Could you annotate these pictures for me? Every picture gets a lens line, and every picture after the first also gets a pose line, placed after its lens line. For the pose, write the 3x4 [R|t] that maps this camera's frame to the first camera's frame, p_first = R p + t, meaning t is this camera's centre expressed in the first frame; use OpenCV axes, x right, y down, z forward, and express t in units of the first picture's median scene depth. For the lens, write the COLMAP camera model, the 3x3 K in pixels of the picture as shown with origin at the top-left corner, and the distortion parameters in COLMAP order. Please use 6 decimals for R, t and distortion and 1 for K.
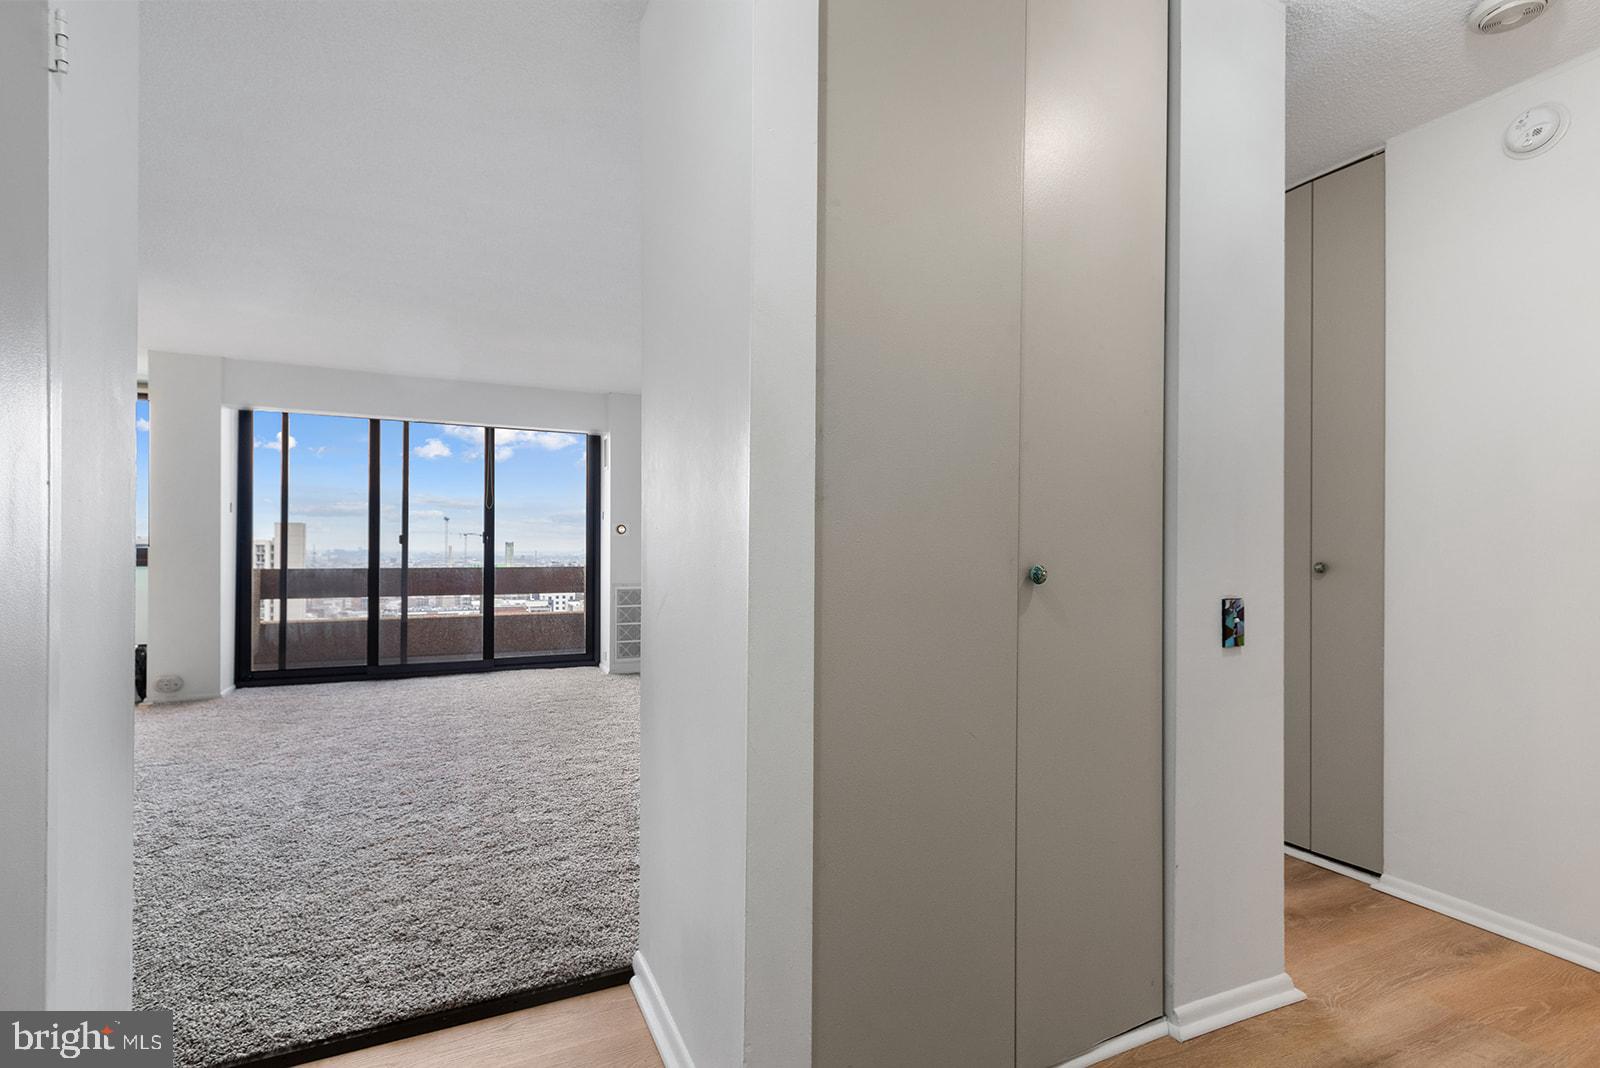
lens RADIAL K [[718.2, 0, 793.7], [0, 718.2, 550.1], [0, 0, 1]] dist [0.000082, -0.003821]
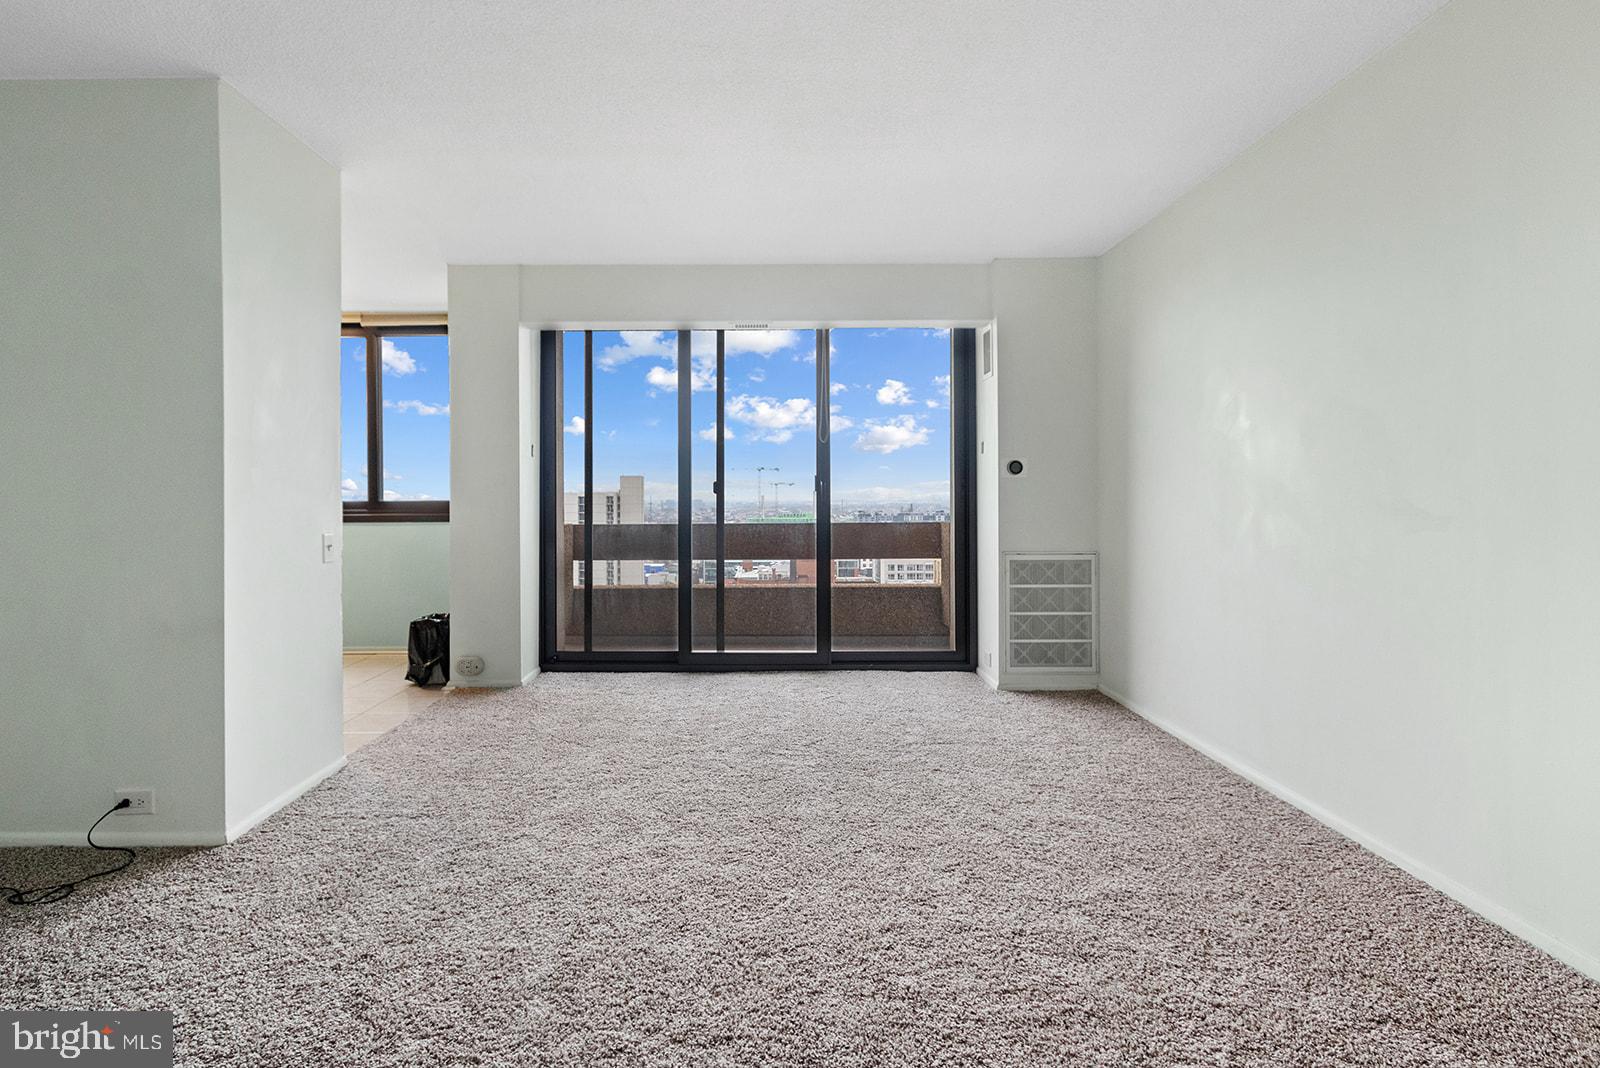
lens RADIAL K [[787.0, 0, 756.3], [0, 787.0, 500.7], [0, 0, 1]] dist [0.002221, -0.000249]
pose [[0.898507, -0.005895, -0.438919, -0.189383], [0.007591, 0.999969, 0.002109, -0.002739], [0.438893, -0.005227, 0.898524, 0.356569]]
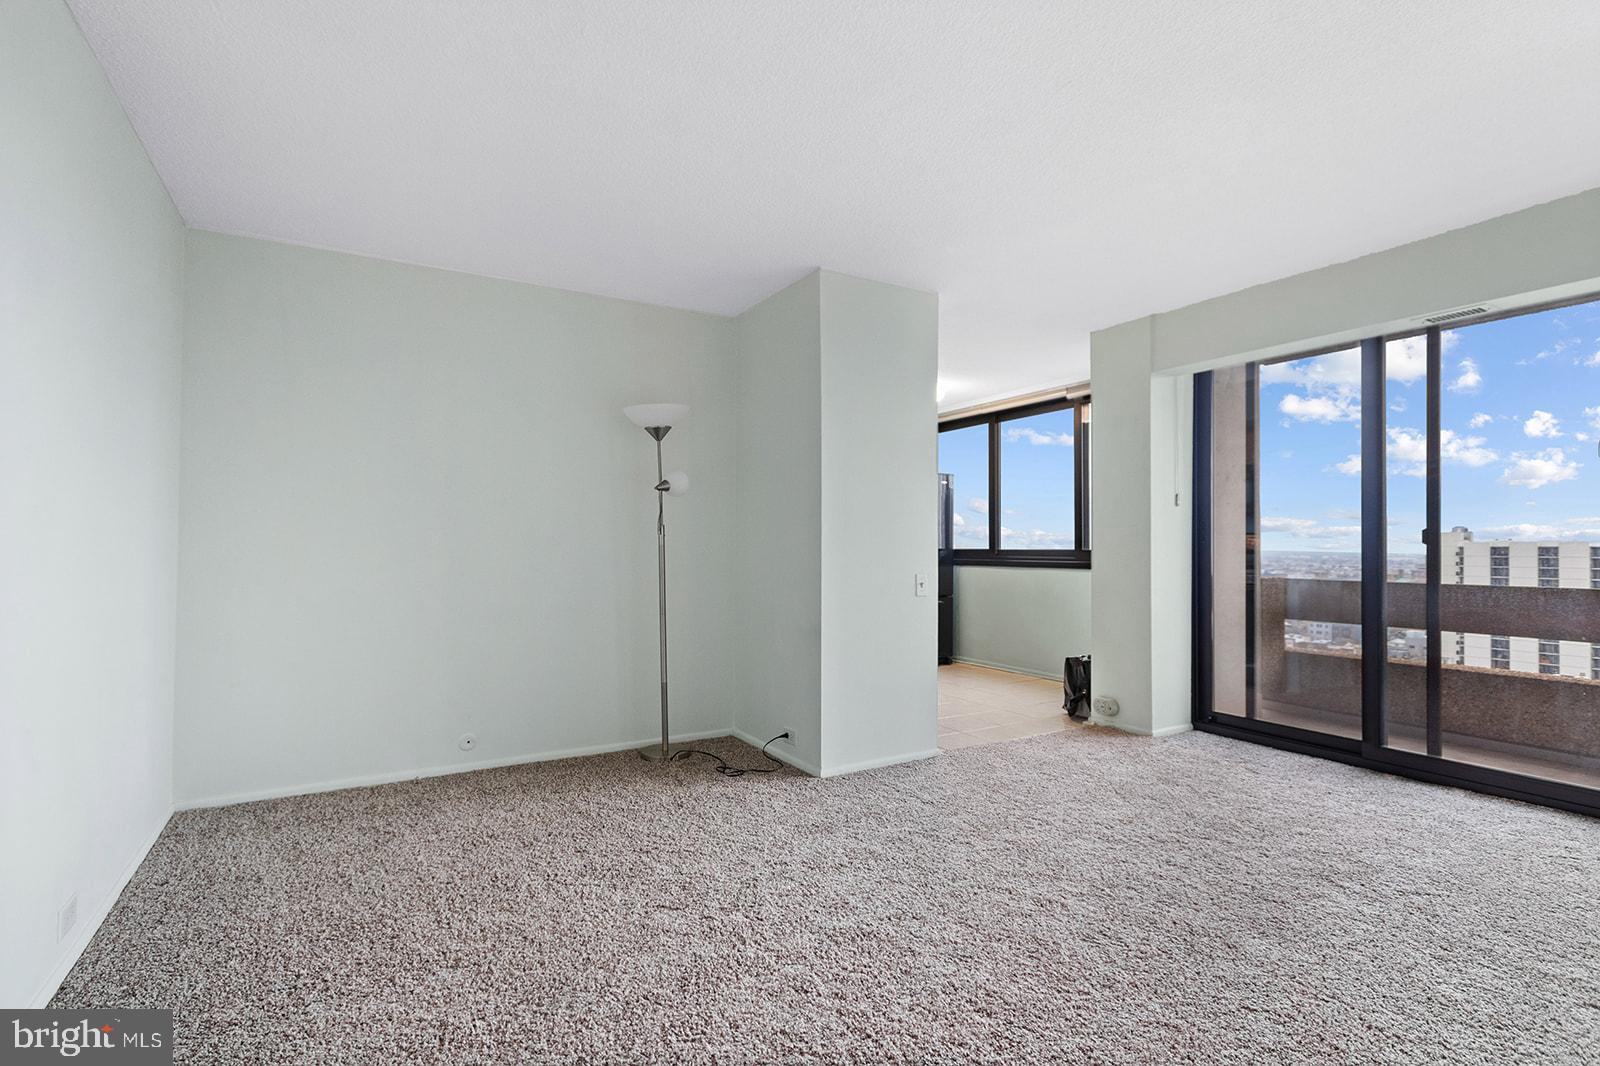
lens RADIAL K [[742.7, 0, 795.1], [0, 742.7, 534.7], [0, 0, 1]] dist [0.000290, -0.000960]
pose [[0.078049, -0.021095, -0.996726, 0.006233], [-0.002198, 0.999770, -0.021331, -0.001646], [0.996947, 0.003856, 0.077985, 0.594340]]
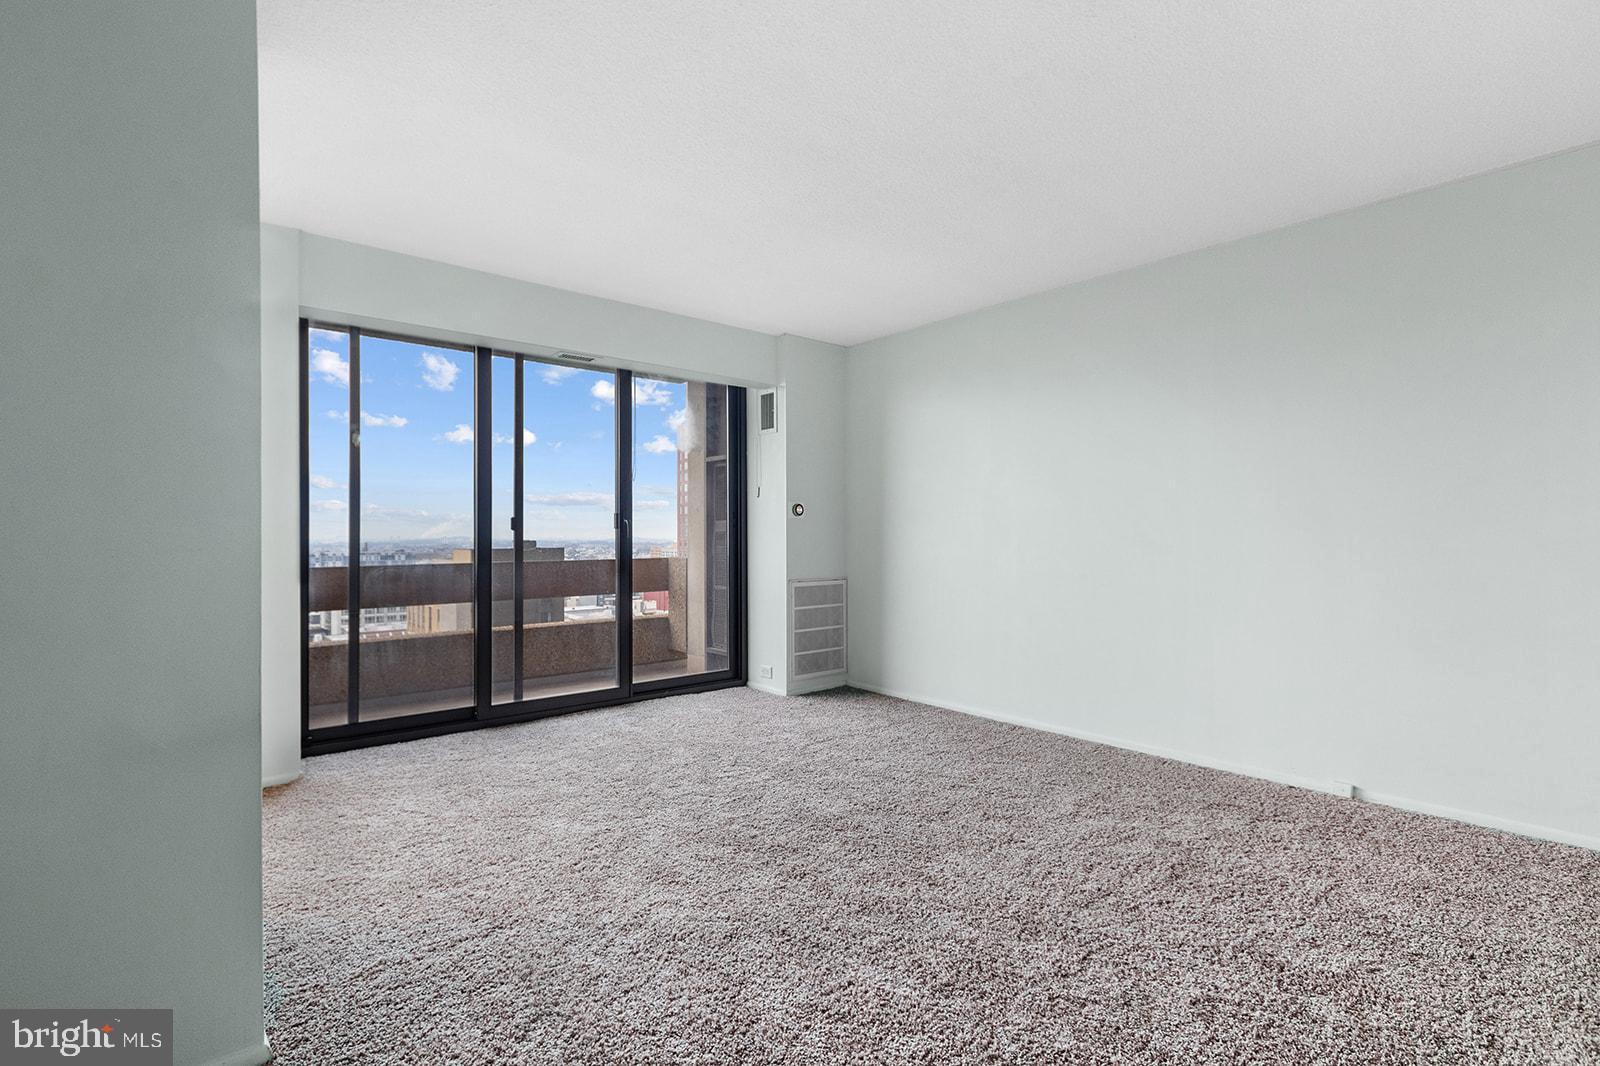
lens RADIAL K [[742.7, 0, 795.1], [0, 742.7, 534.7], [0, 0, 1]] dist [0.000290, -0.000960]
pose [[0.969425, -0.005937, 0.245316, -0.602692], [0.006368, 0.999979, -0.000964, -0.000501], [-0.245305, 0.002496, 0.969443, 0.302861]]
